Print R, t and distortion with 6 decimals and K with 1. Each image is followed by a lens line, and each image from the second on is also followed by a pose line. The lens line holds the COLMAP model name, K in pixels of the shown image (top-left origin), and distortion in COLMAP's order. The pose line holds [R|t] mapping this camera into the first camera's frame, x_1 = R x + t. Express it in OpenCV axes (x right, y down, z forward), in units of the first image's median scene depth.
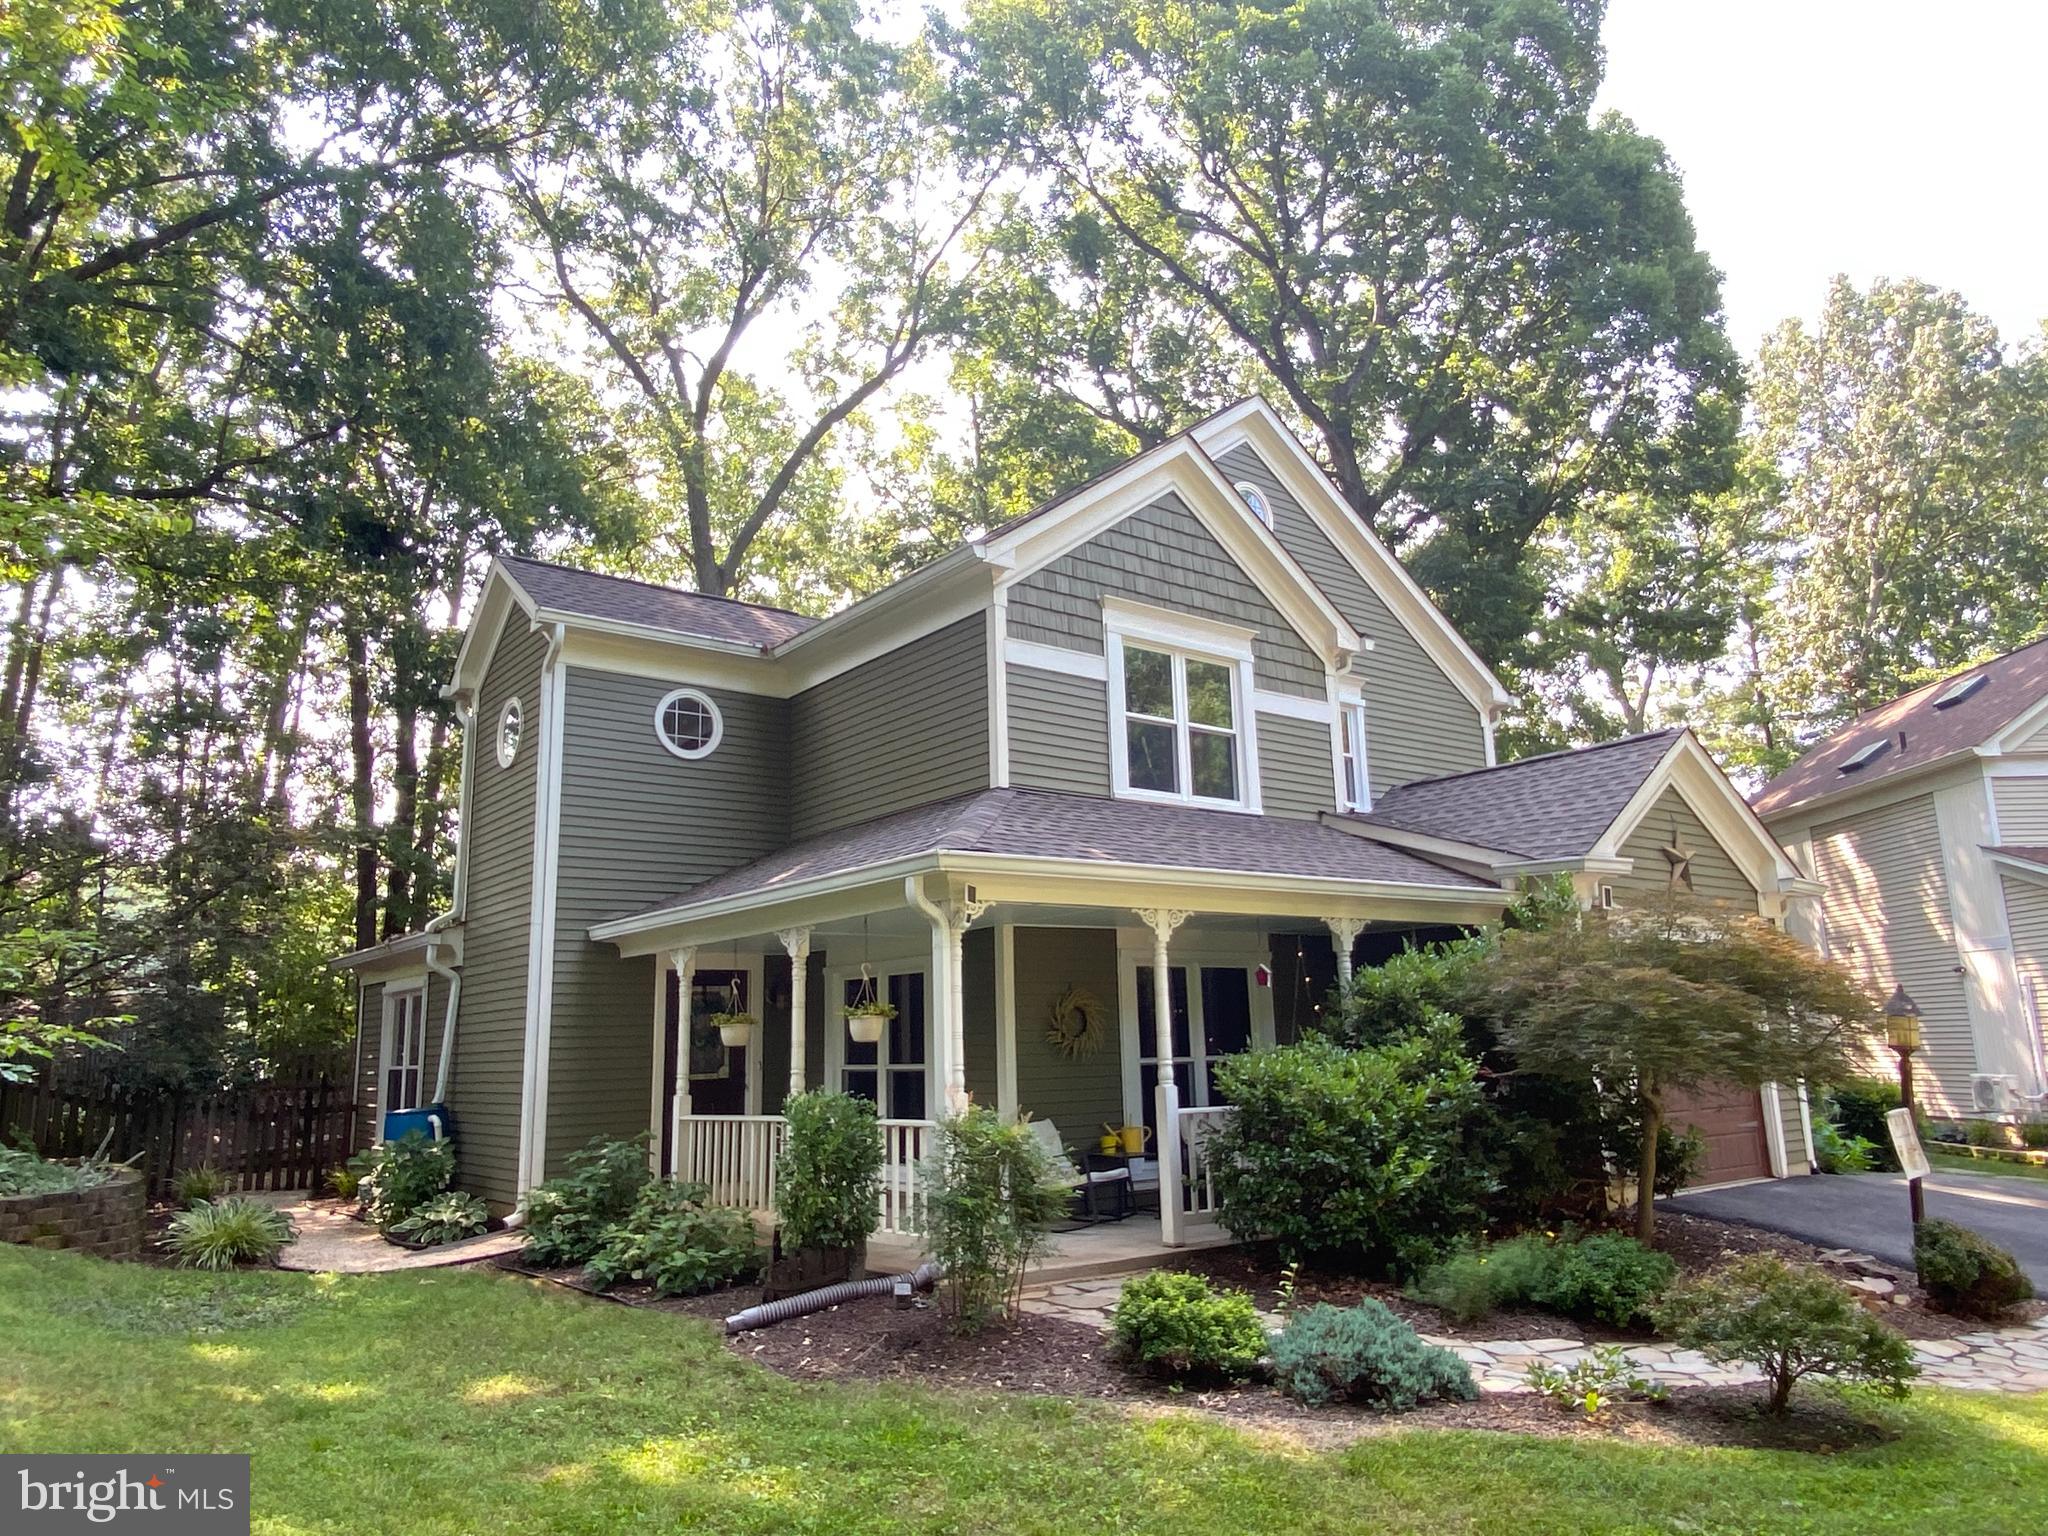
lens RADIAL K [[1359.1, 0, 1024.0], [0, 1359.1, 768.0], [0, 0, 1]] dist [0.091708, -0.090945]
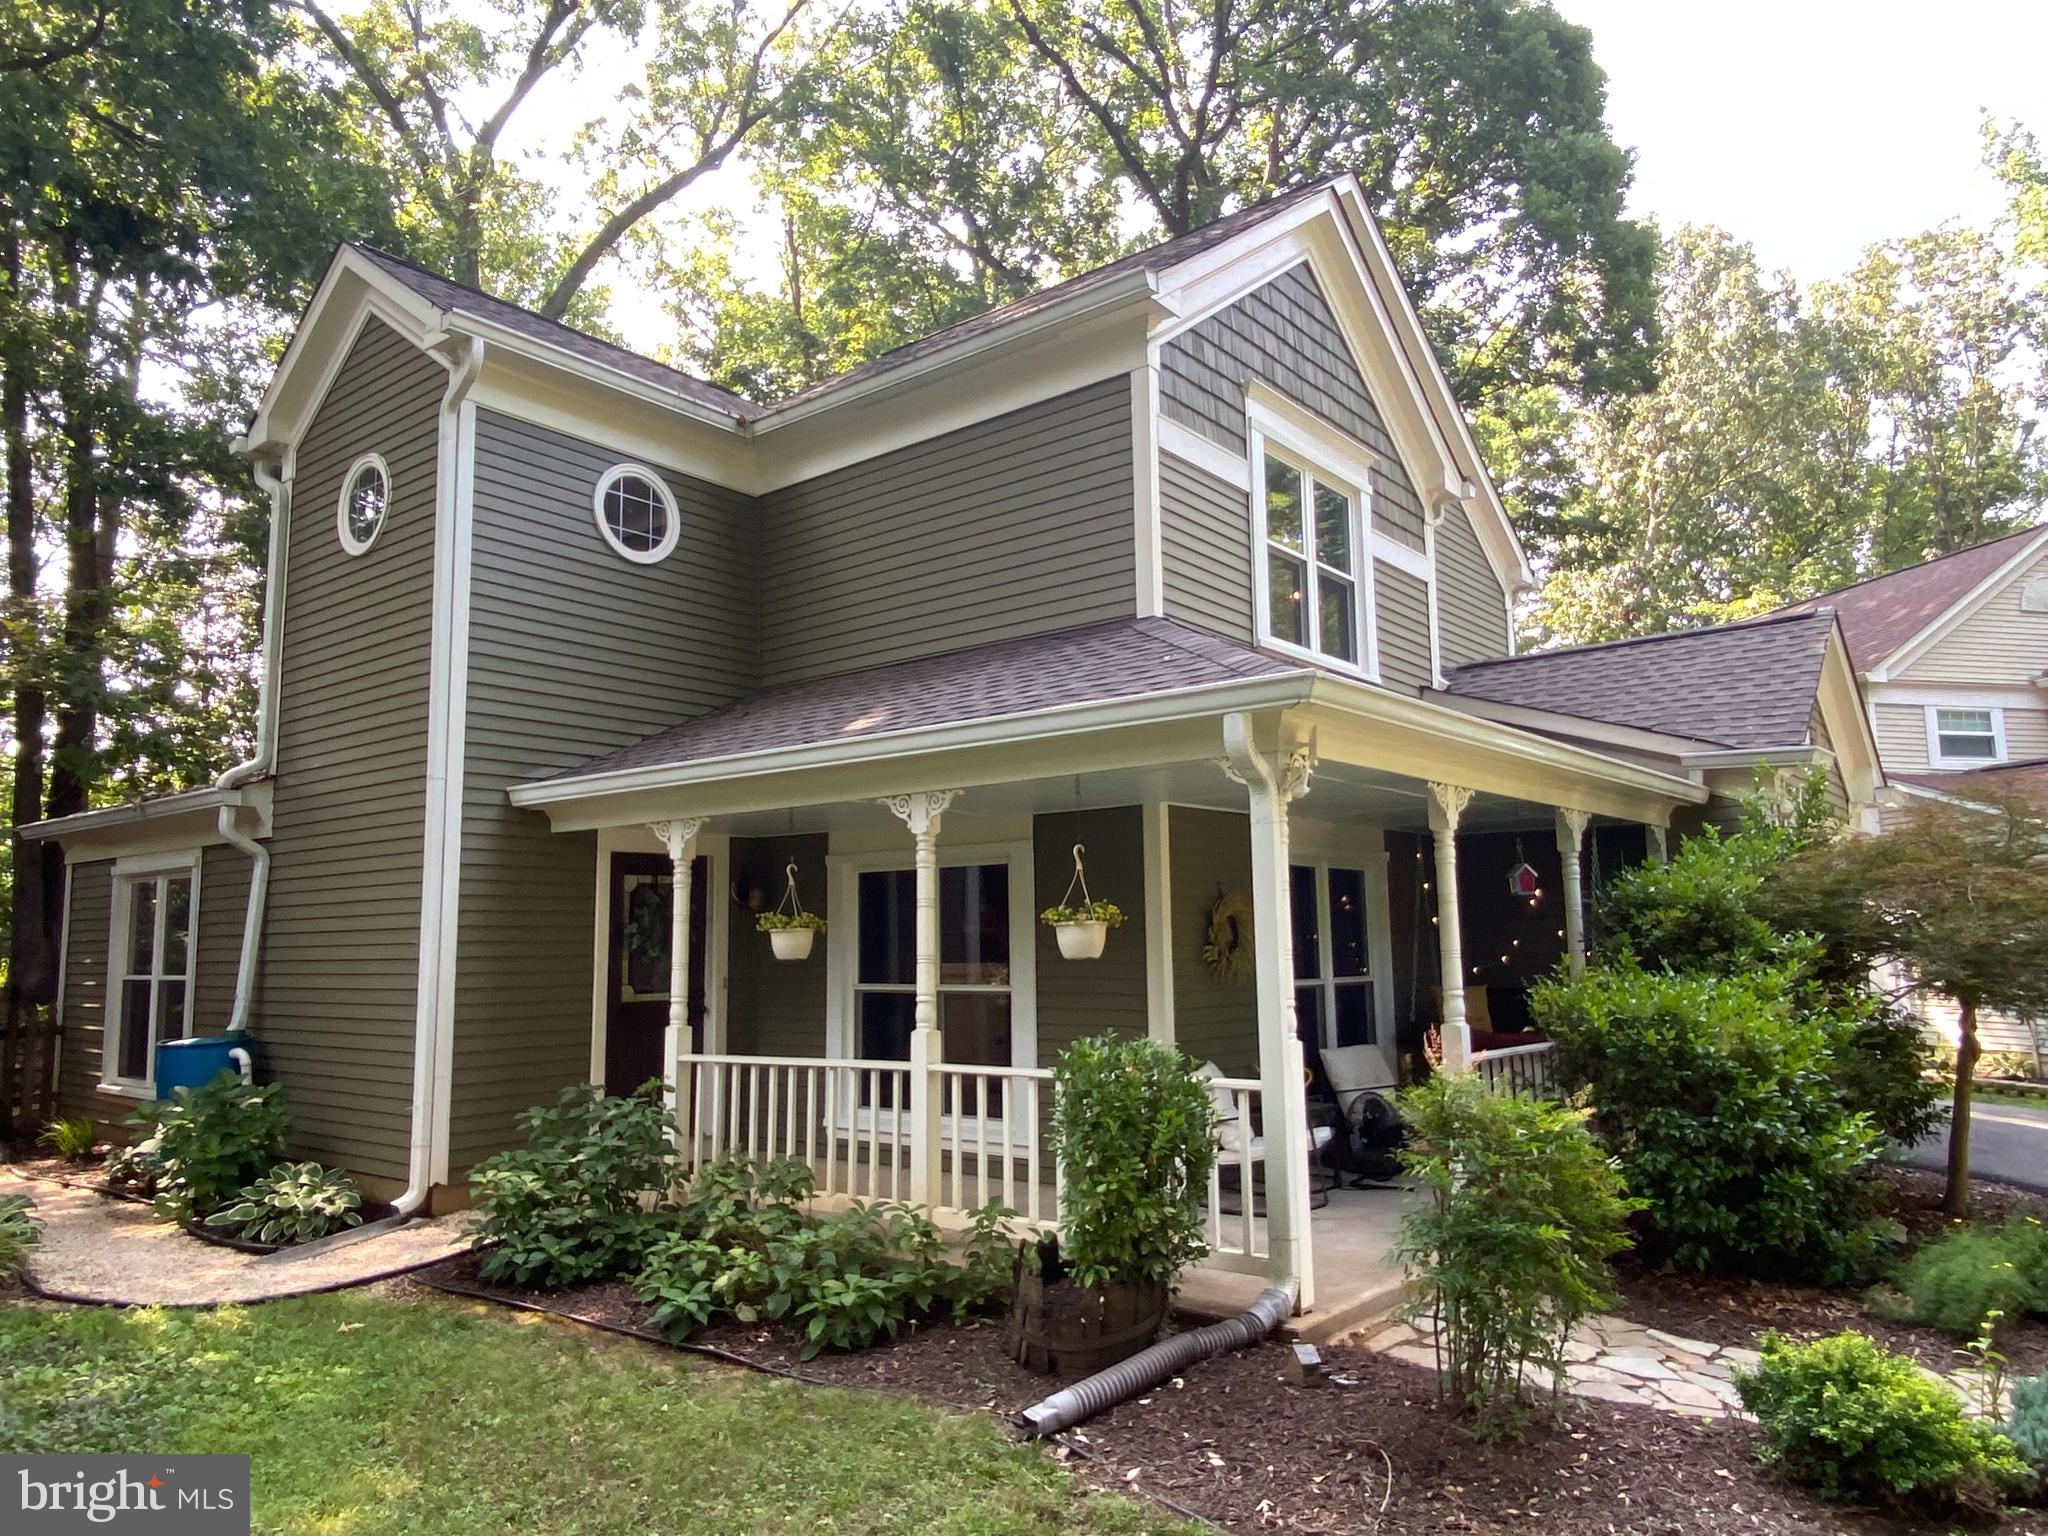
lens RADIAL K [[1356.8, 0, 1024.0], [0, 1356.8, 768.0], [0, 0, 1]] dist [0.076024, -0.082844]
pose [[0.972455, 0.042471, 0.229190, -0.222193], [-0.057750, 0.996504, 0.060372, 0.049268], [-0.225824, -0.071945, 0.971508, 0.264295]]
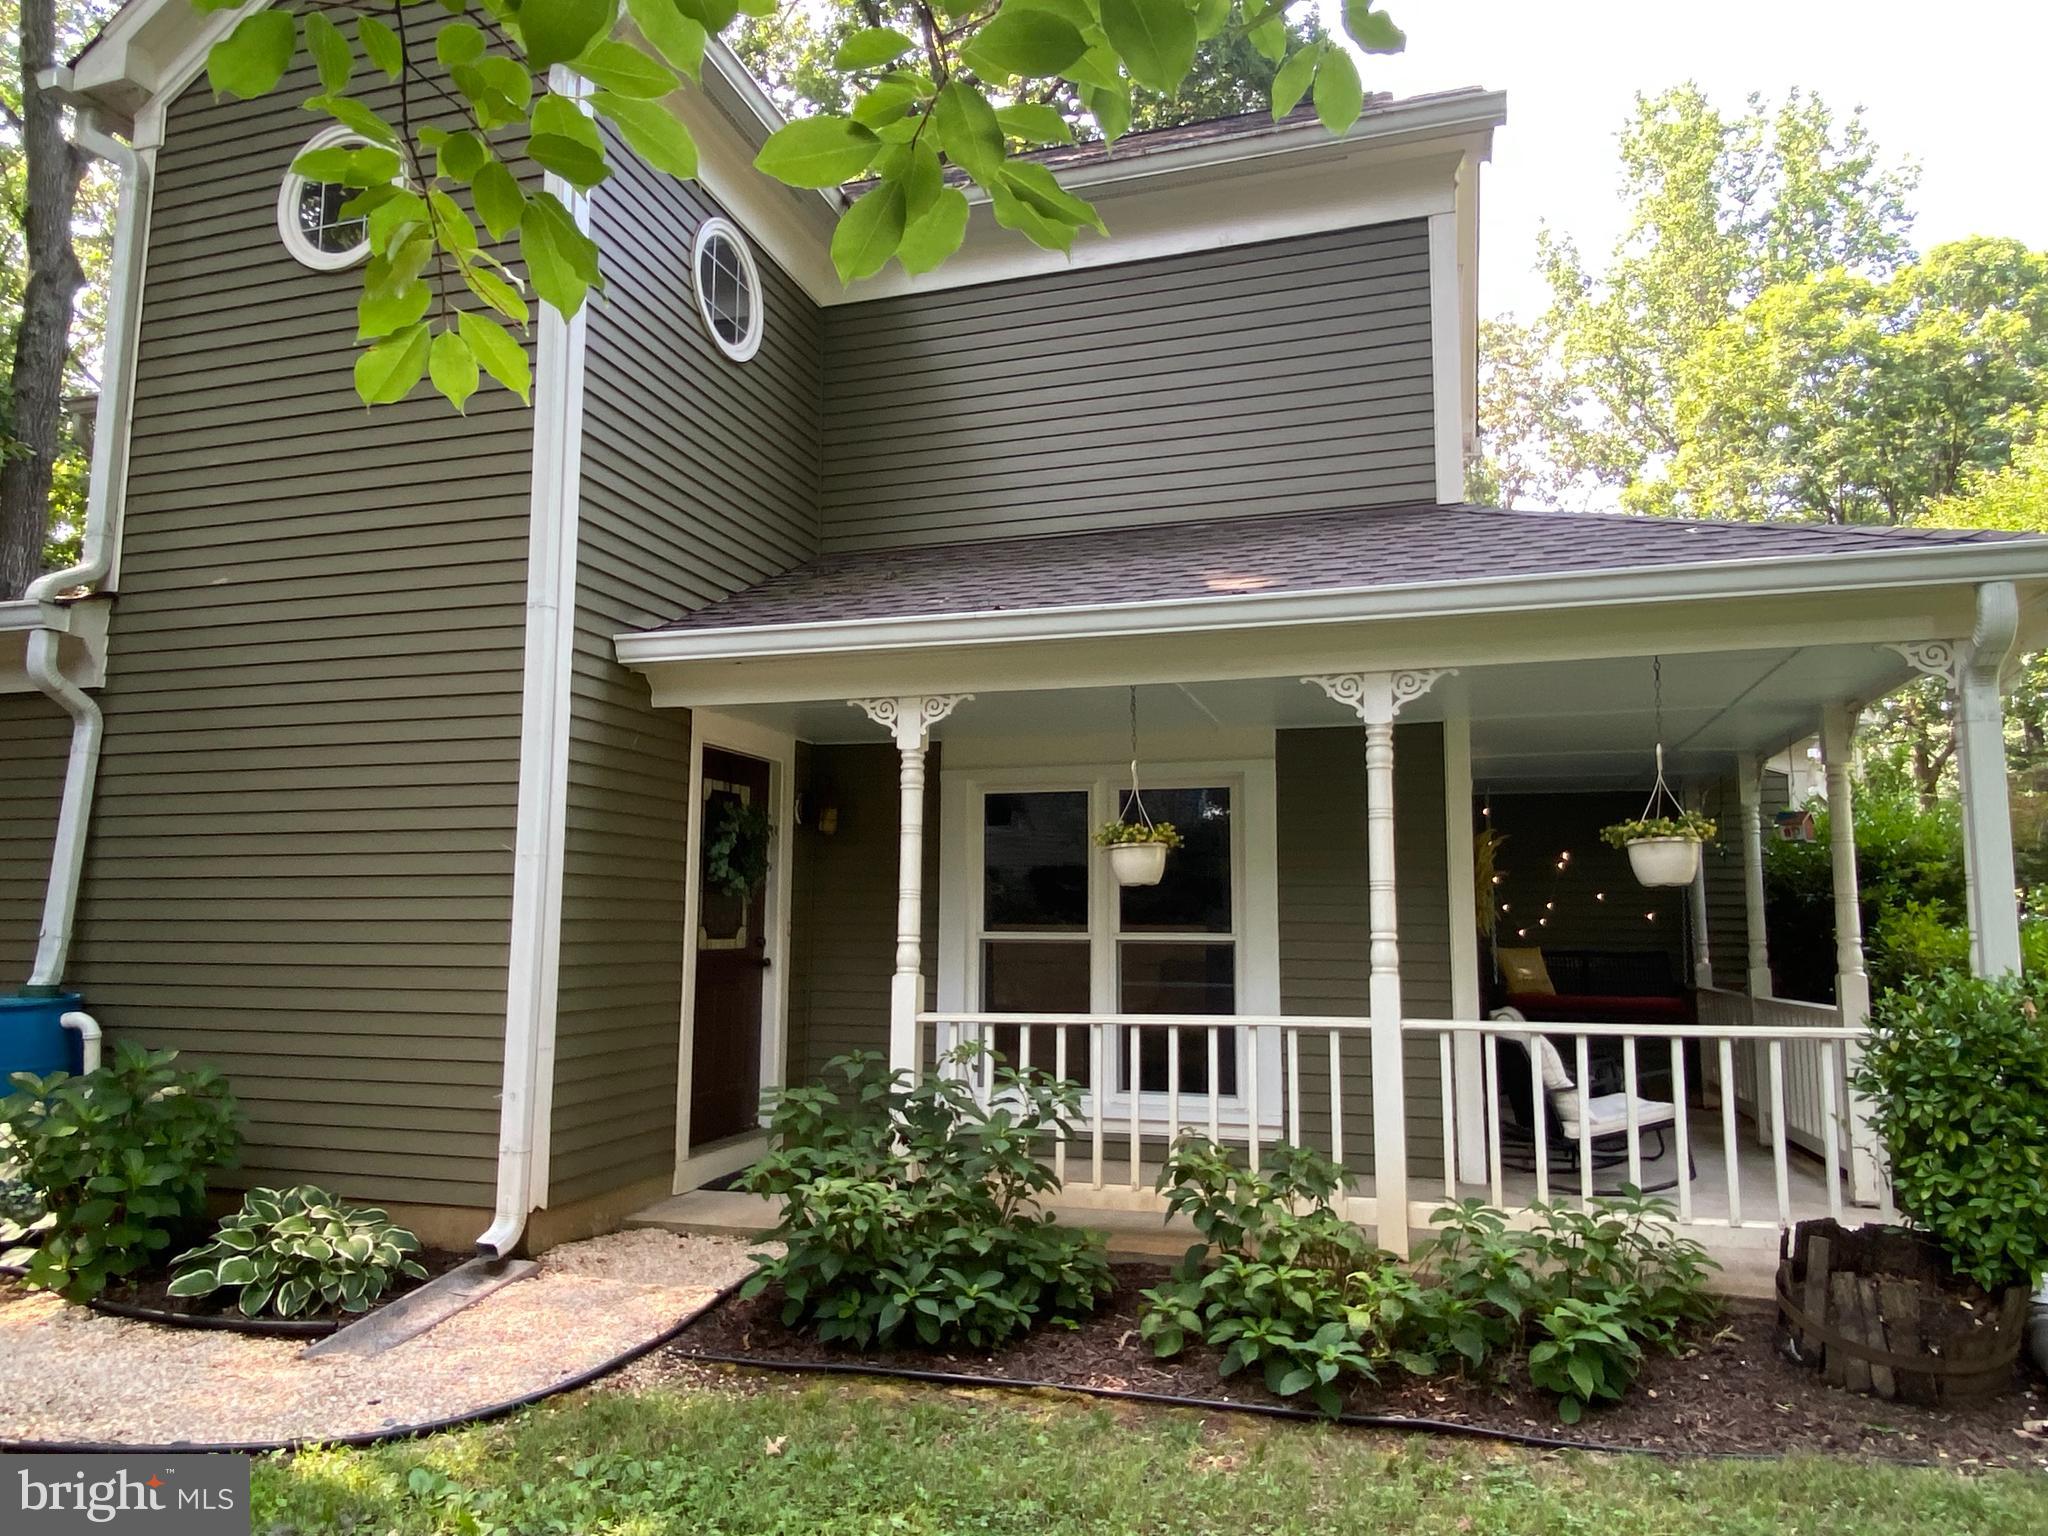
lens RADIAL K [[1356.8, 0, 1024.0], [0, 1356.8, 768.0], [0, 0, 1]] dist [0.076024, -0.082844]
pose [[0.815529, 0.098683, 0.570240, -0.469593], [-0.140232, 0.989685, 0.029283, 0.128156], [-0.561468, -0.103847, 0.820956, 0.515698]]
